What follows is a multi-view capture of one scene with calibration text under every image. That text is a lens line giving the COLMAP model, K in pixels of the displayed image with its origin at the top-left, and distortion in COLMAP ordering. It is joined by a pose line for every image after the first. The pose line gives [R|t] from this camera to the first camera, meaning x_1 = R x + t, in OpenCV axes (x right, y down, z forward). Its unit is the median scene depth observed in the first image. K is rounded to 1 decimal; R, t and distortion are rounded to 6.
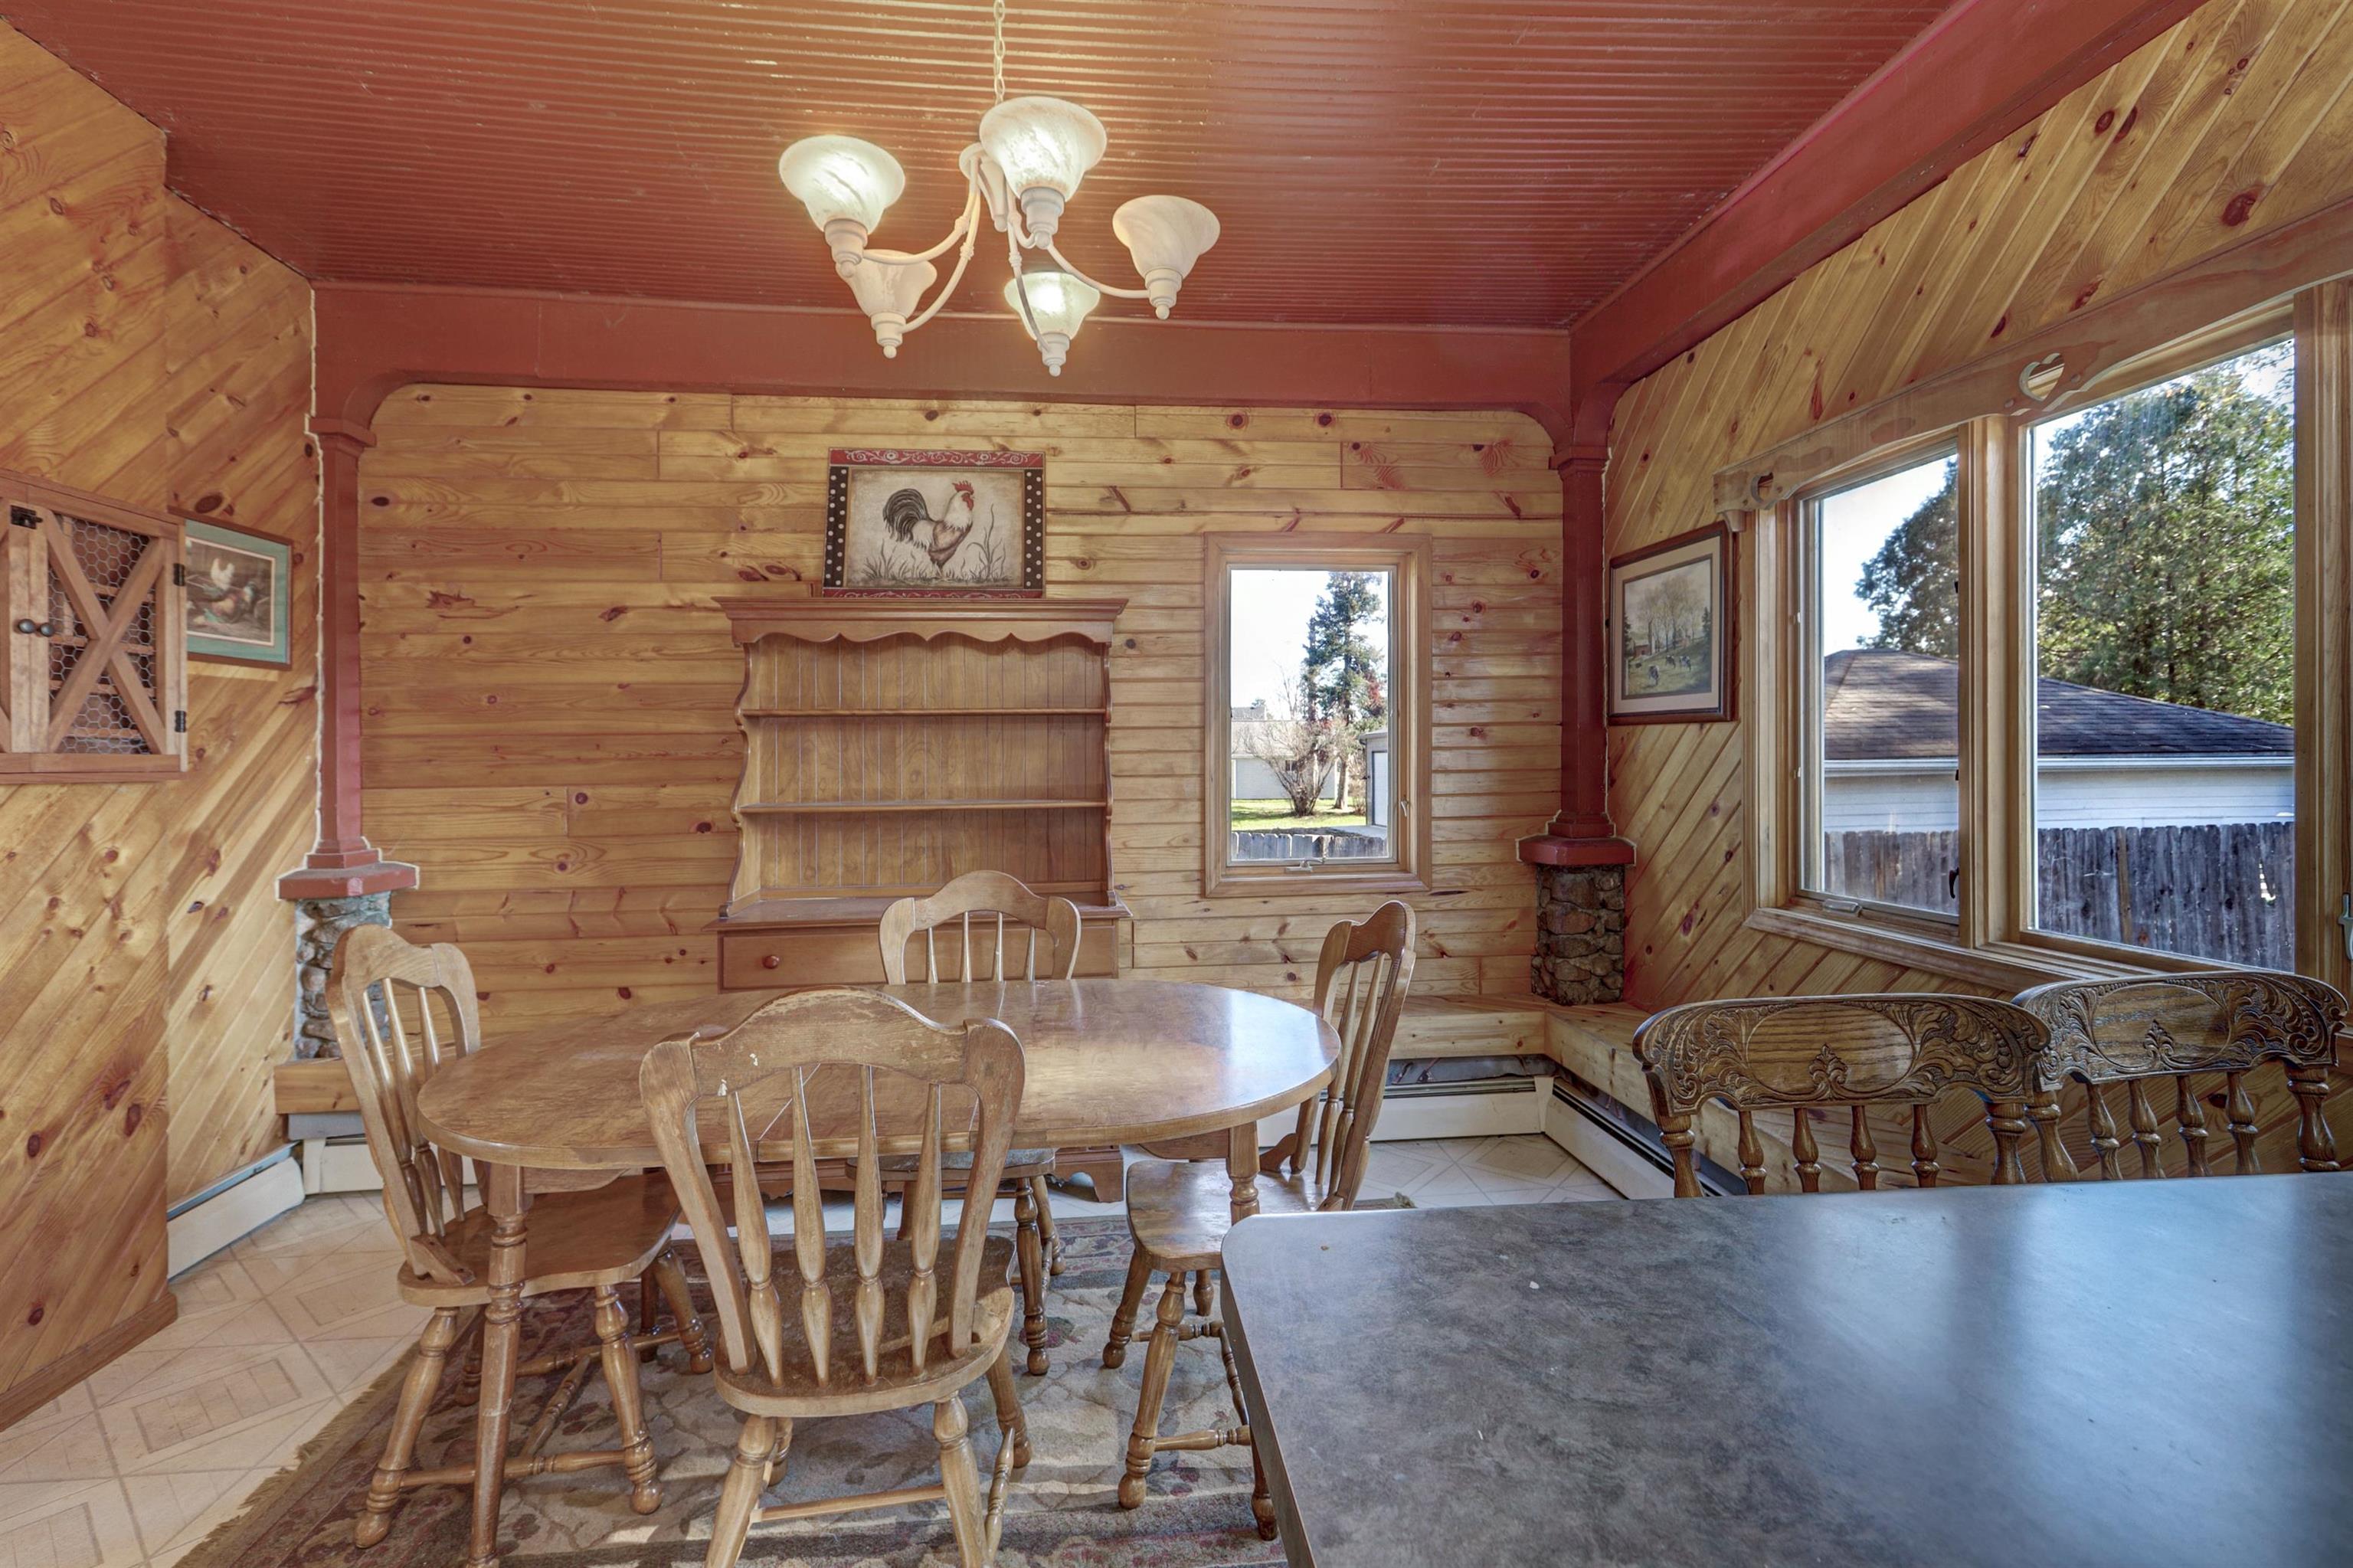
lens RADIAL K [[1070.5, 0, 1175.6], [0, 1070.5, 741.9], [0, 0, 1]] dist [-0.001361, 0.001235]
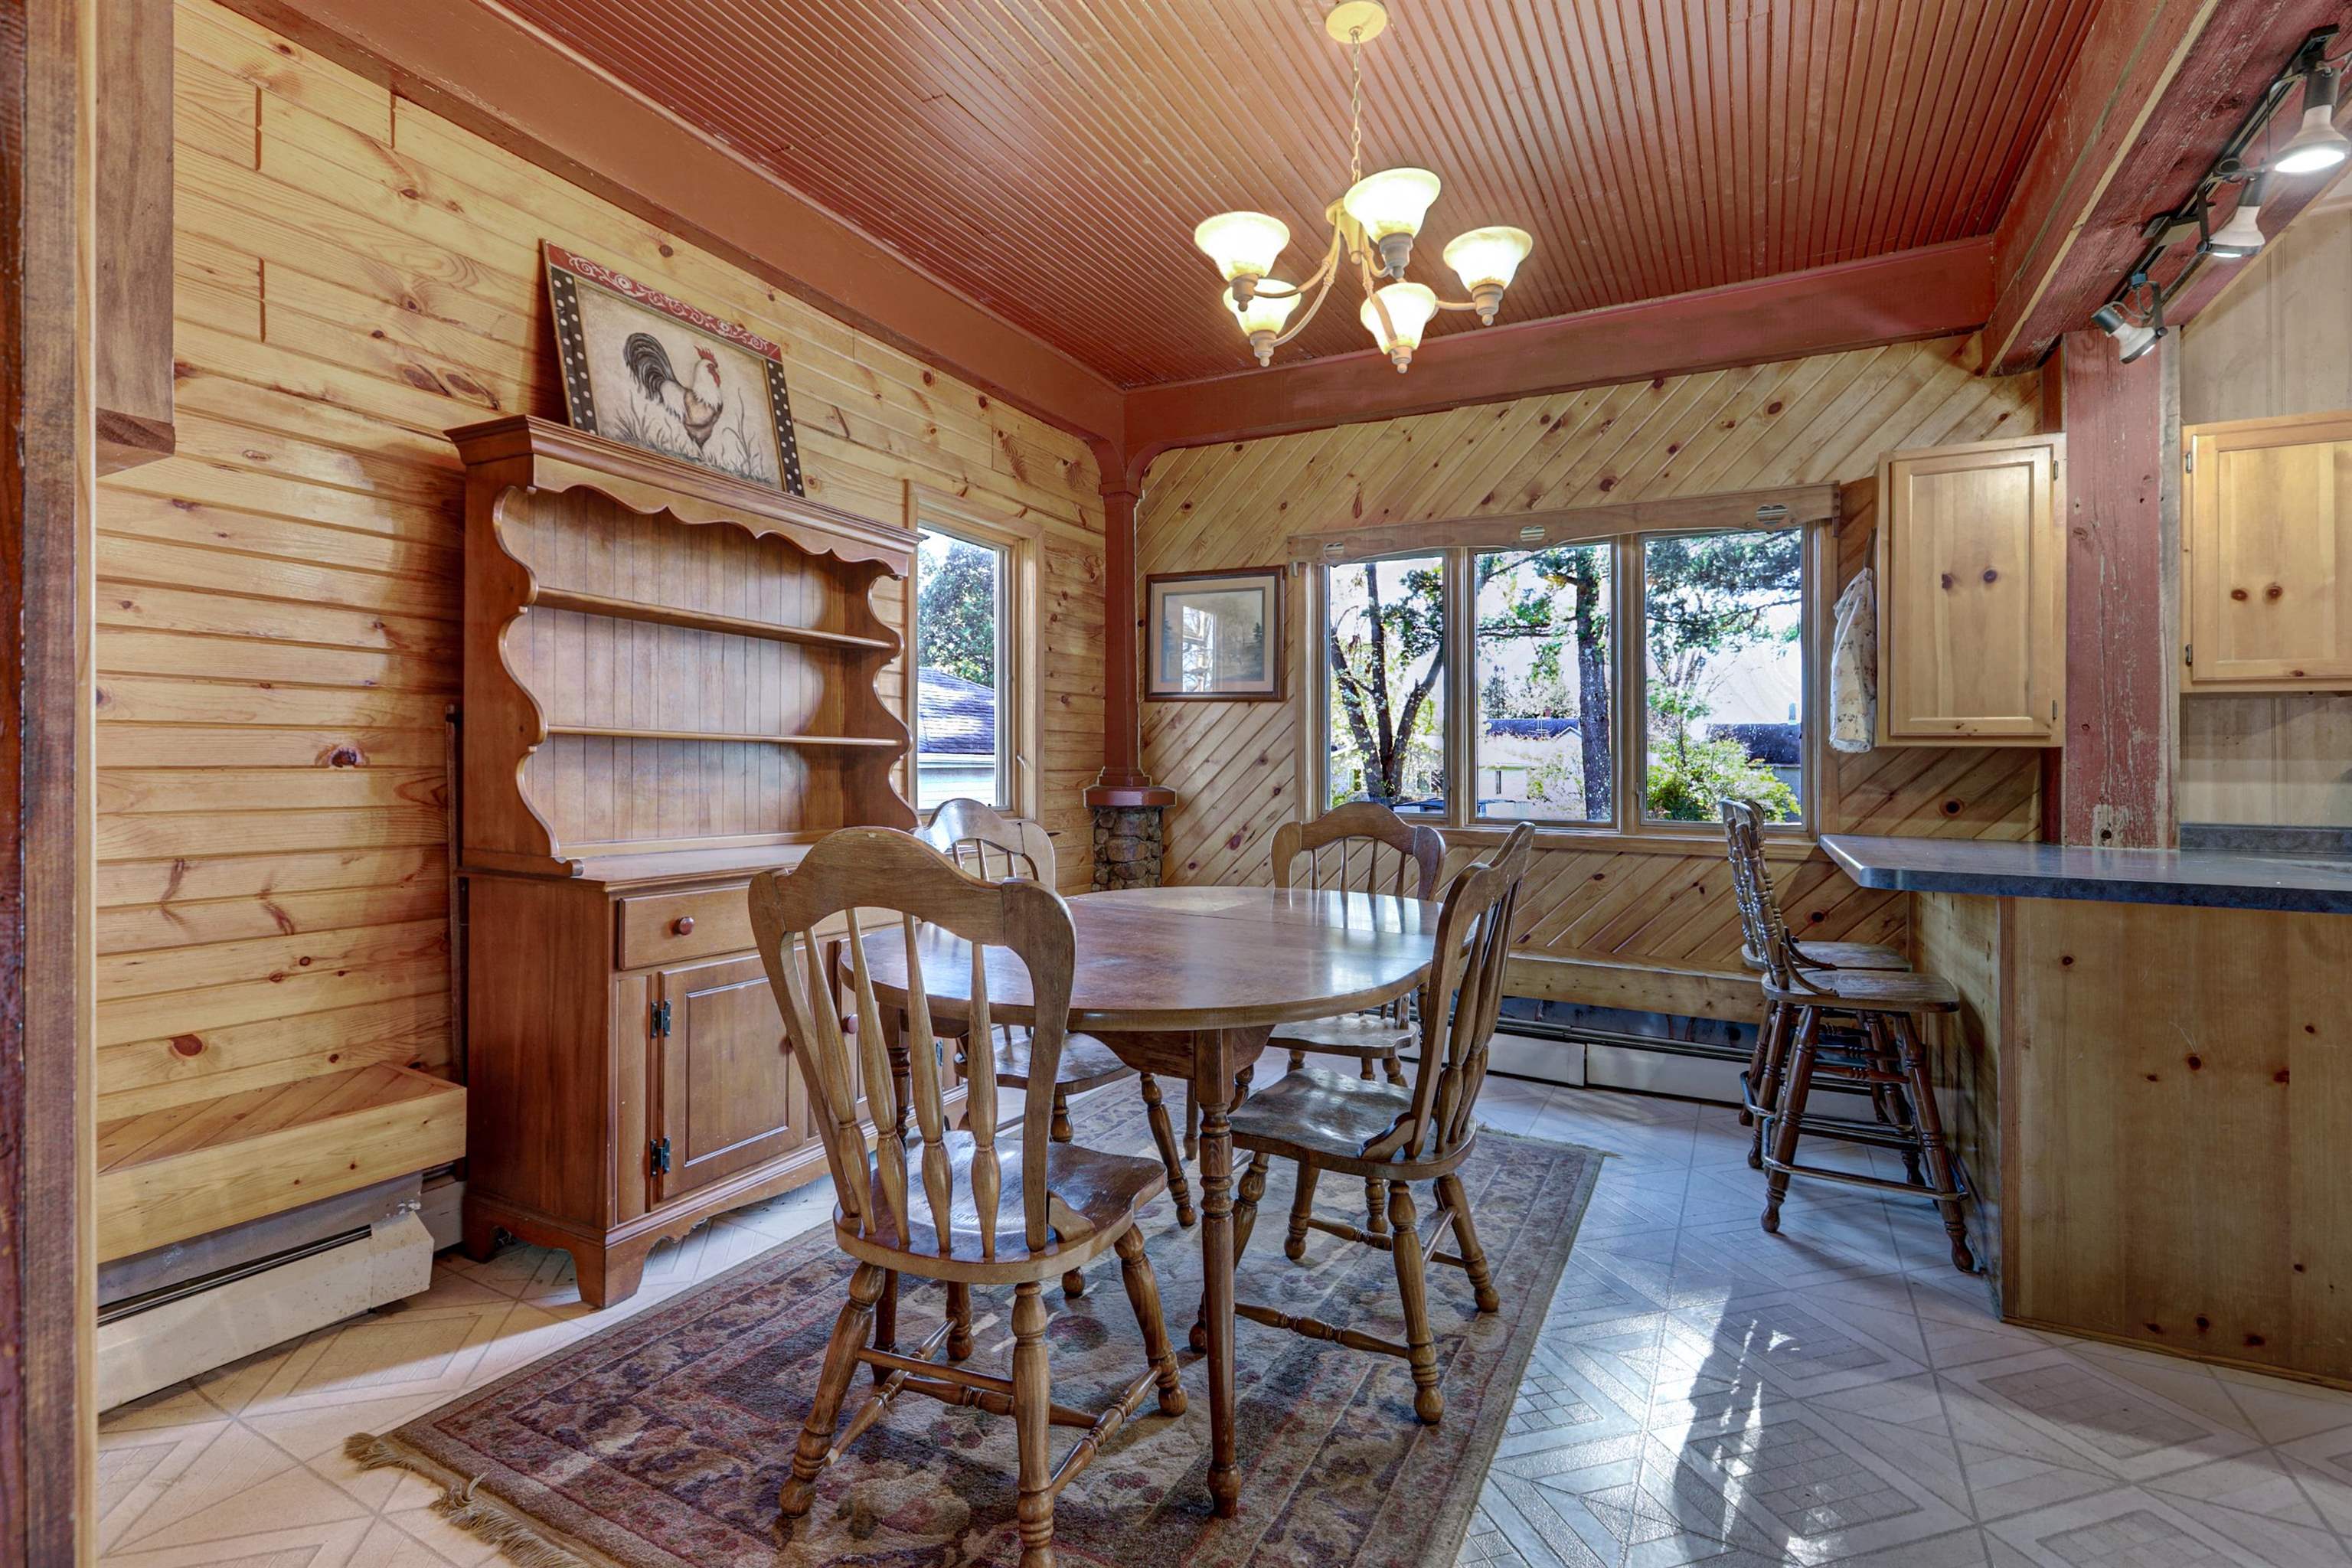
lens RADIAL K [[1070.0, 0, 1205.2], [0, 1070.0, 728.7], [0, 0, 1]] dist [-0.001361, 0.001235]
pose [[0.547669, 0.050667, 0.835160, -0.682582], [-0.032978, 0.998696, -0.038962, 0.070302], [-0.836045, -0.006203, 0.548626, 0.233532]]
